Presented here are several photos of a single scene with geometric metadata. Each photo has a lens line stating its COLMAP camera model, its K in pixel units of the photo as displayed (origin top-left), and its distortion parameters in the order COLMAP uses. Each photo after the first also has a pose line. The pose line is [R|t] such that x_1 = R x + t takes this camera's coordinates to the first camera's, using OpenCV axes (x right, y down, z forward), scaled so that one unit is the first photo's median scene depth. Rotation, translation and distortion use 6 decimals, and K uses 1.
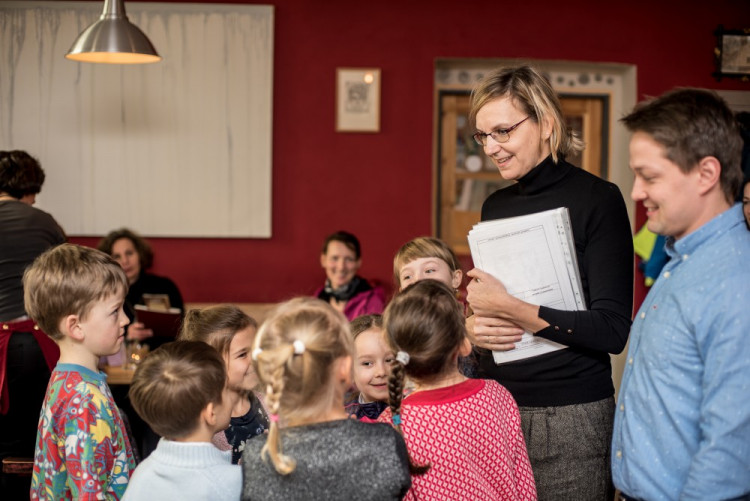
lens RADIAL K [[1257.1, 0, 390.1], [0, 1257.1, 249.9], [0, 0, 1]] dist [-0.022001, -0.062723]
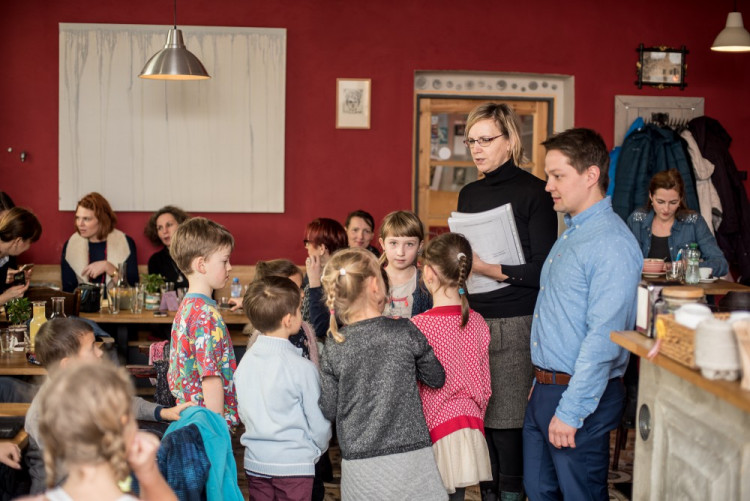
lens RADIAL K [[1257.1, 0, 390.1], [0, 1257.1, 249.9], [0, 0, 1]] dist [-0.022001, -0.062723]
pose [[0.999610, -0.000750, 0.027899, -0.024462], [0.000193, 0.999801, 0.019961, 0.001976], [-0.027908, -0.019948, 0.999411, -0.265825]]
